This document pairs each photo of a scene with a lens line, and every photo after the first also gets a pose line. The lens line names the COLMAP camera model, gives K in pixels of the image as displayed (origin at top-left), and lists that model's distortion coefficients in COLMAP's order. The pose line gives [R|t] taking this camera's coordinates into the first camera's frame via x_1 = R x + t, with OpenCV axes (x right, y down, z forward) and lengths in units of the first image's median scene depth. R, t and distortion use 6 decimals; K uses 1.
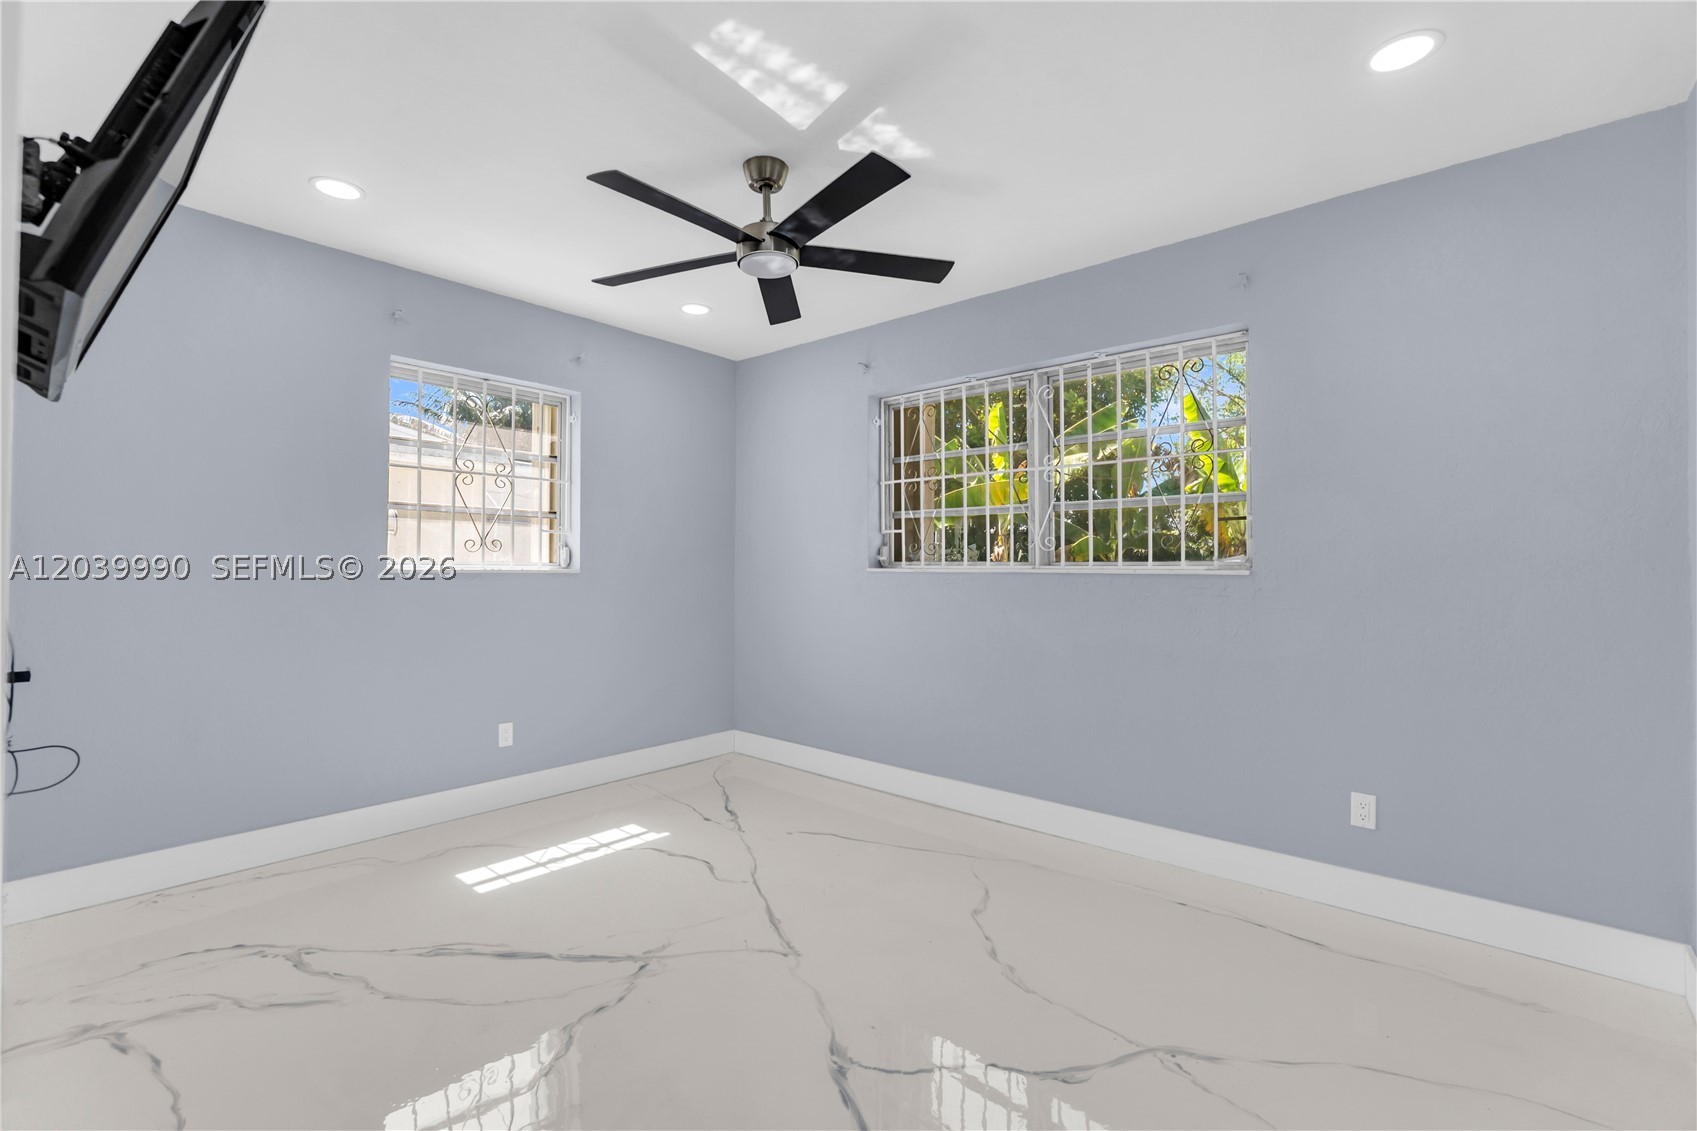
lens RADIAL K [[746.8, 0, 836.9], [0, 746.8, 540.6], [0, 0, 1]] dist [-0.003246, -0.000199]
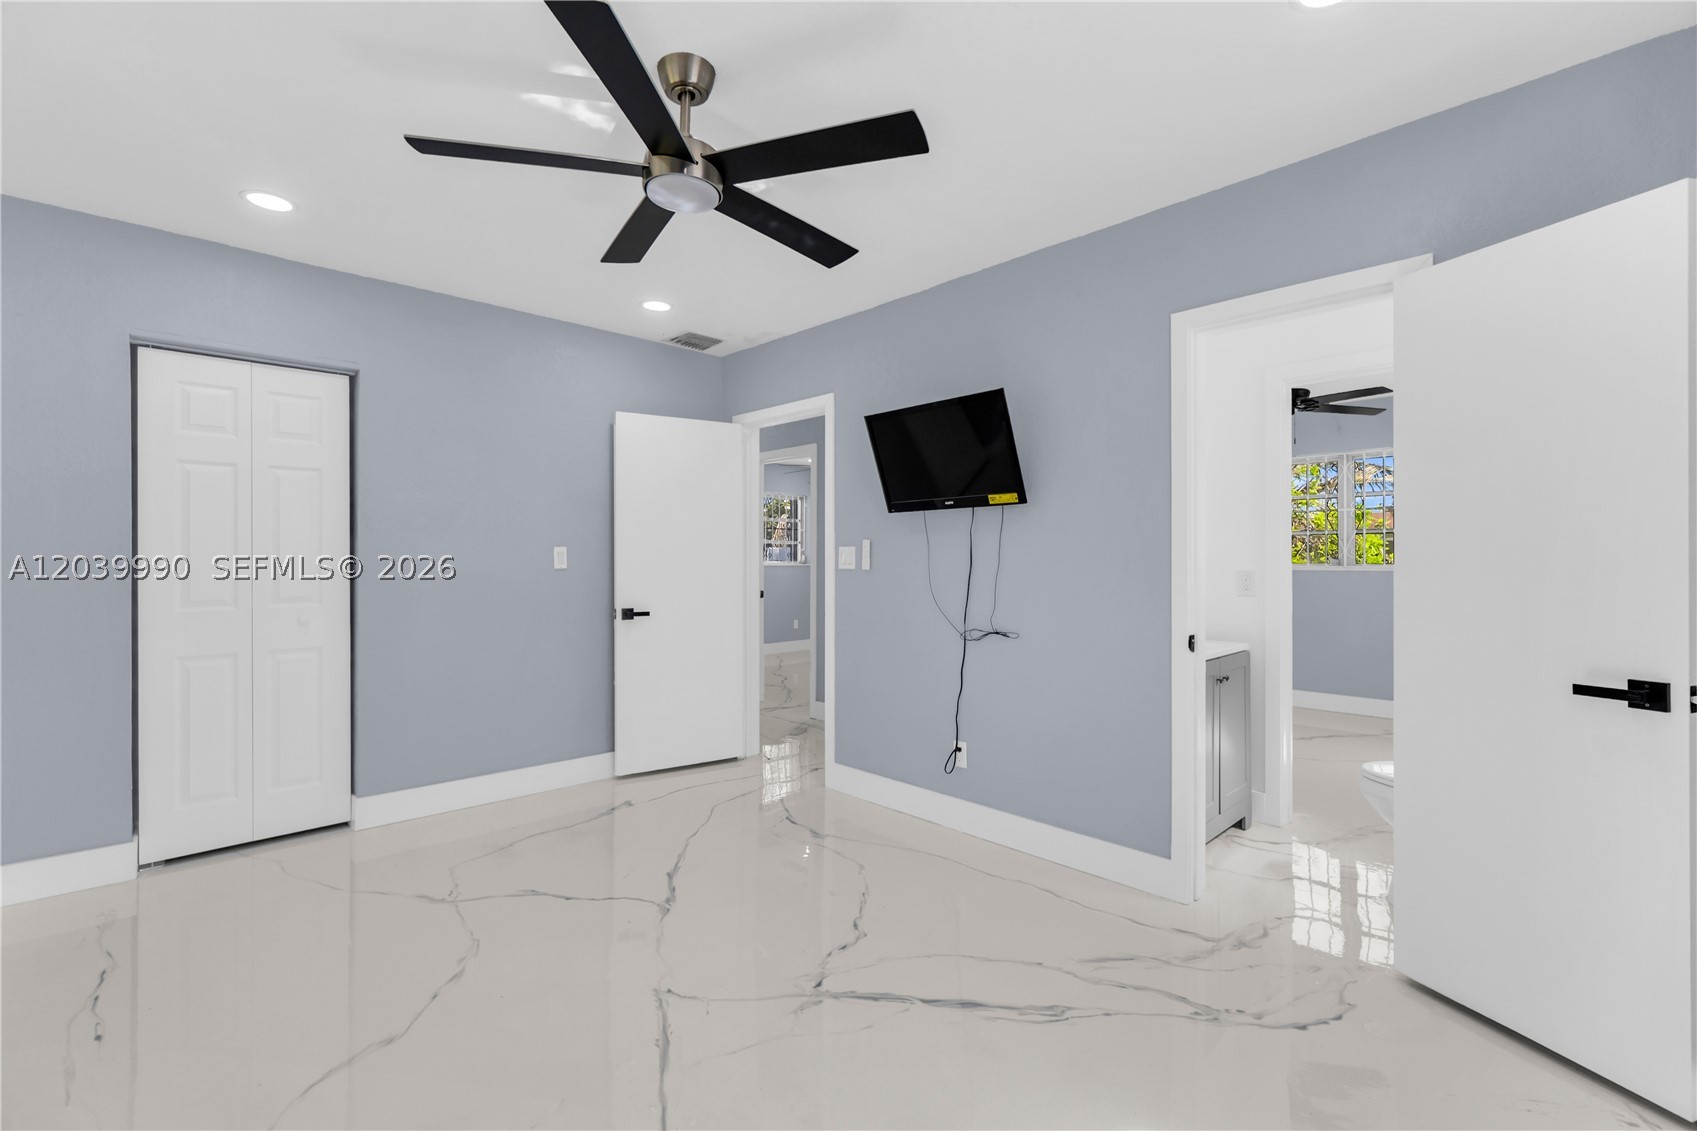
lens RADIAL K [[736.6, 0, 838.5], [0, 736.6, 551.1], [0, 0, 1]] dist [-0.001879, 0.000550]
pose [[-0.997401, -0.006412, 0.071759, -0.339663], [-0.009949, 0.998747, -0.049039, 0.051359], [-0.071355, -0.049625, -0.996216, 1.914703]]
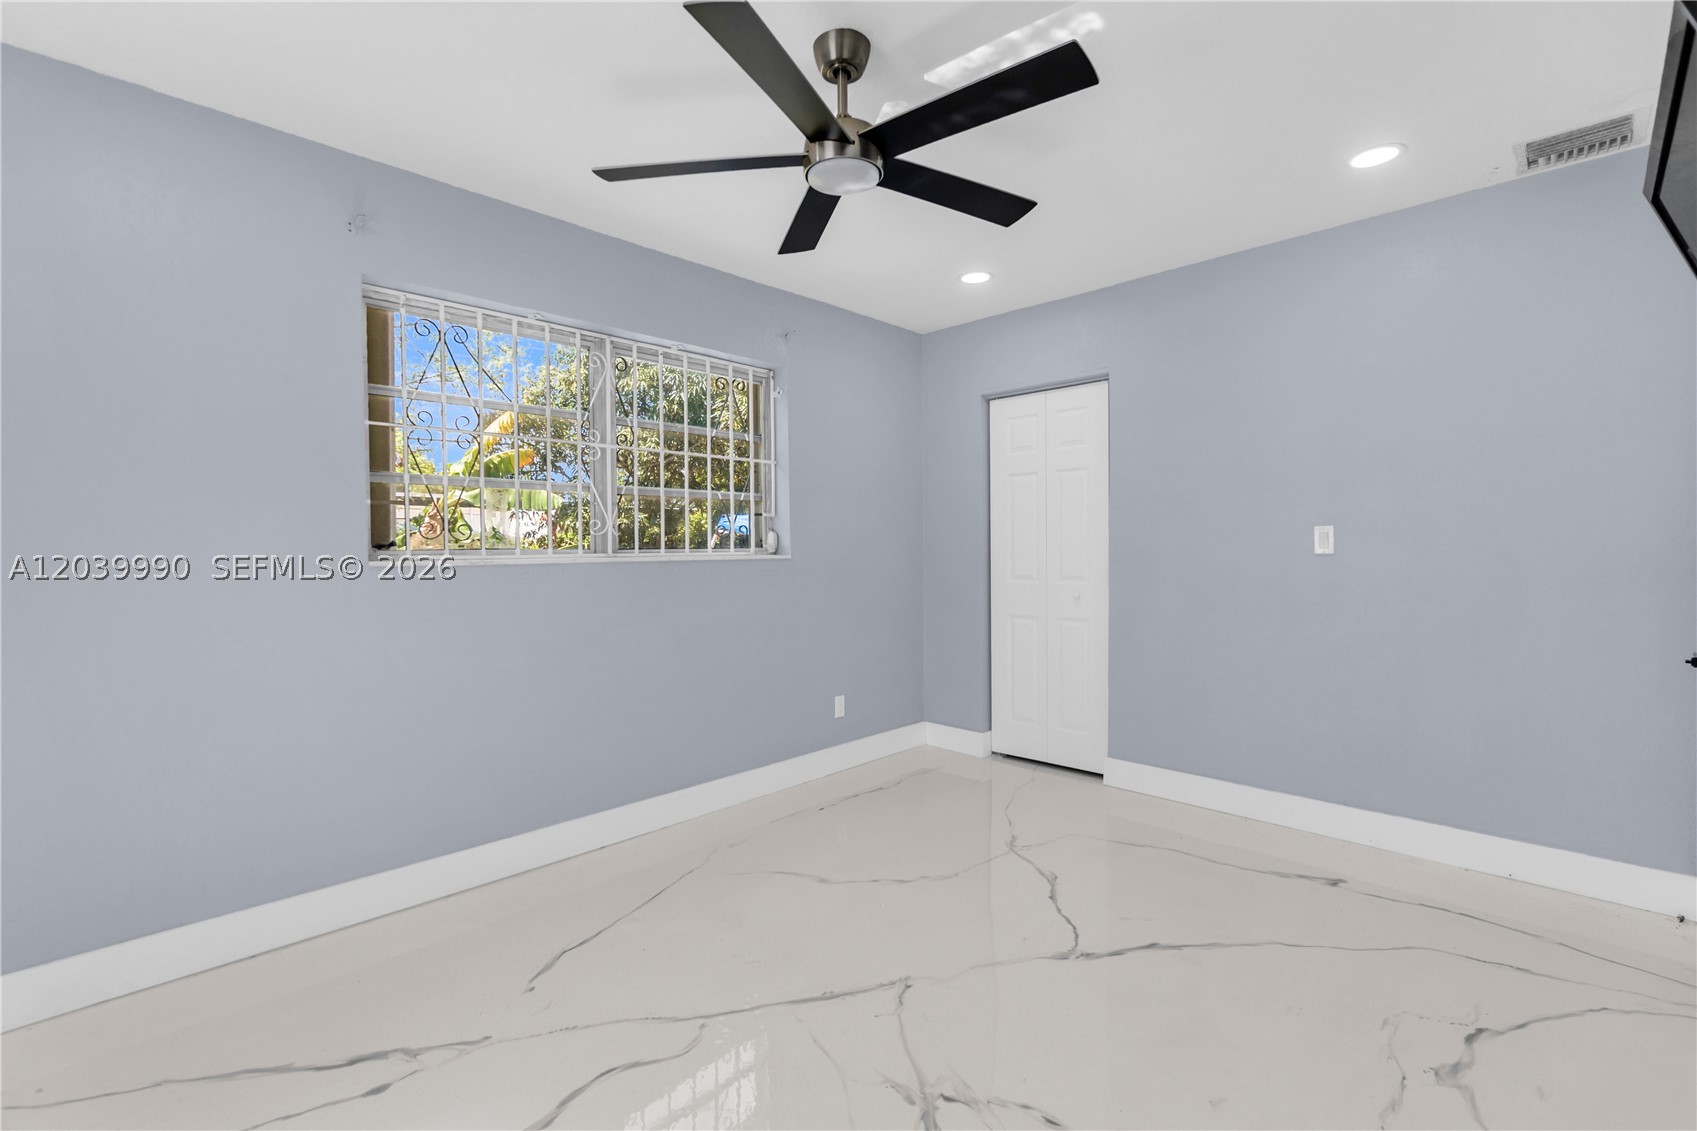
lens RADIAL K [[748.9, 0, 836.2], [0, 748.9, 560.2], [0, 0, 1]] dist [-0.000975, 0.000058]
pose [[0.048425, -0.021120, 0.998604, -0.966002], [-0.027208, 0.999378, 0.022456, 0.019846], [-0.998456, -0.028257, 0.047820, 1.053102]]
